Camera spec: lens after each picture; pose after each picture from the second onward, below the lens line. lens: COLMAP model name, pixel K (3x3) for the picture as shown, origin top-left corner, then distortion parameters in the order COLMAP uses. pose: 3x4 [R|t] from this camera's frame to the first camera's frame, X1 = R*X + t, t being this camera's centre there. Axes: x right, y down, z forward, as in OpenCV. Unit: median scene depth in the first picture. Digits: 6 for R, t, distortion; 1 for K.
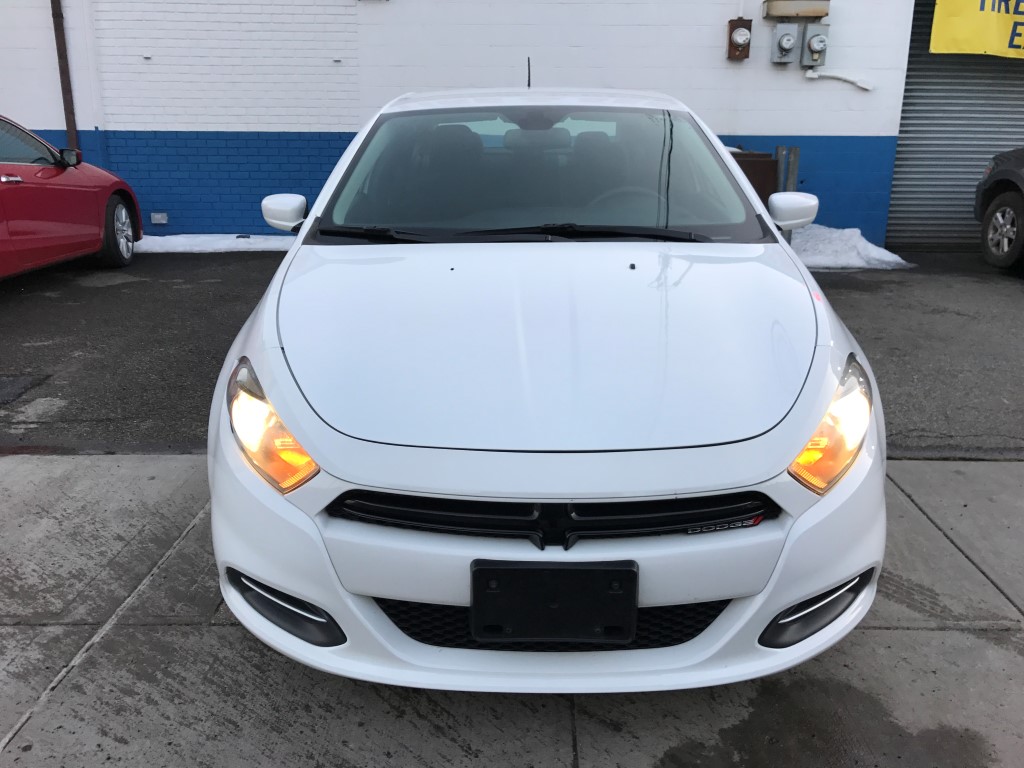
lens RADIAL K [[838.0, 0, 504.7], [0, 838.0, 376.9], [0, 0, 1]] dist [0.038498, -0.055742]
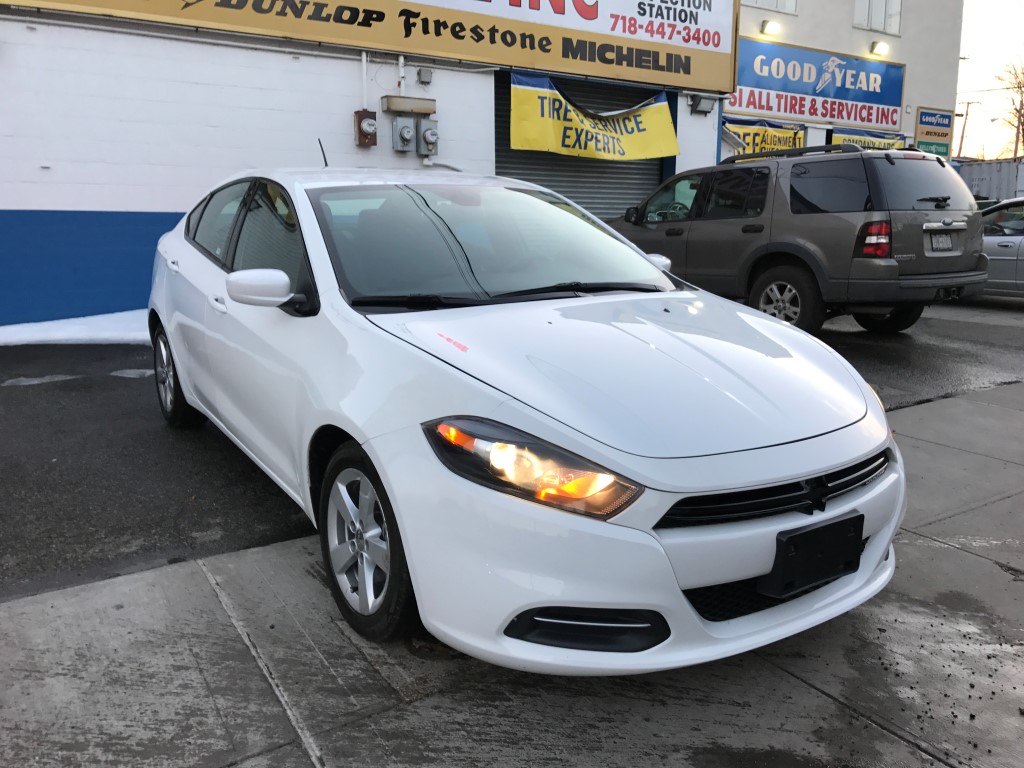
lens RADIAL K [[838.0, 0, 504.7], [0, 838.0, 376.9], [0, 0, 1]] dist [0.038498, -0.055742]
pose [[0.835115, -0.104795, 0.540001, -0.203429], [0.152938, 0.987214, -0.044935, -0.004140], [-0.528387, 0.120112, 0.840464, 0.022771]]
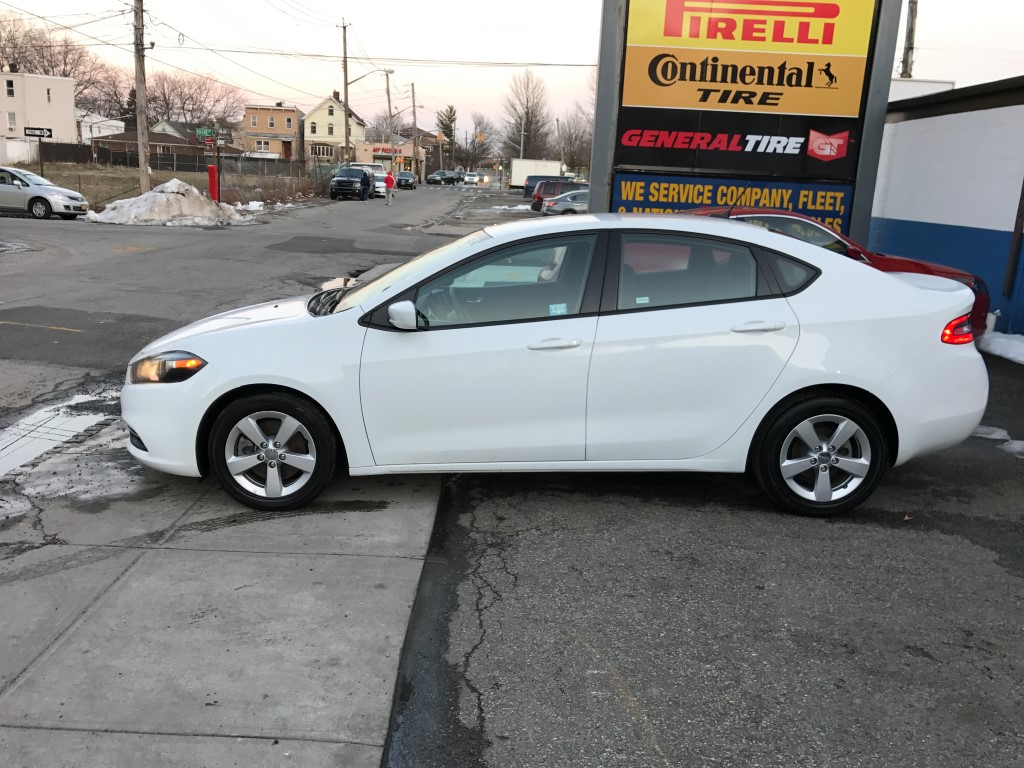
lens RADIAL K [[842.2, 0, 512.2], [0, 842.2, 388.2], [0, 0, 1]] dist [0.029030, -0.026614]
pose [[0.012288, 0.231475, -0.972763, 0.586620], [-0.310226, 0.925715, 0.216361, -0.152344], [0.950583, 0.299117, 0.083185, 0.389158]]
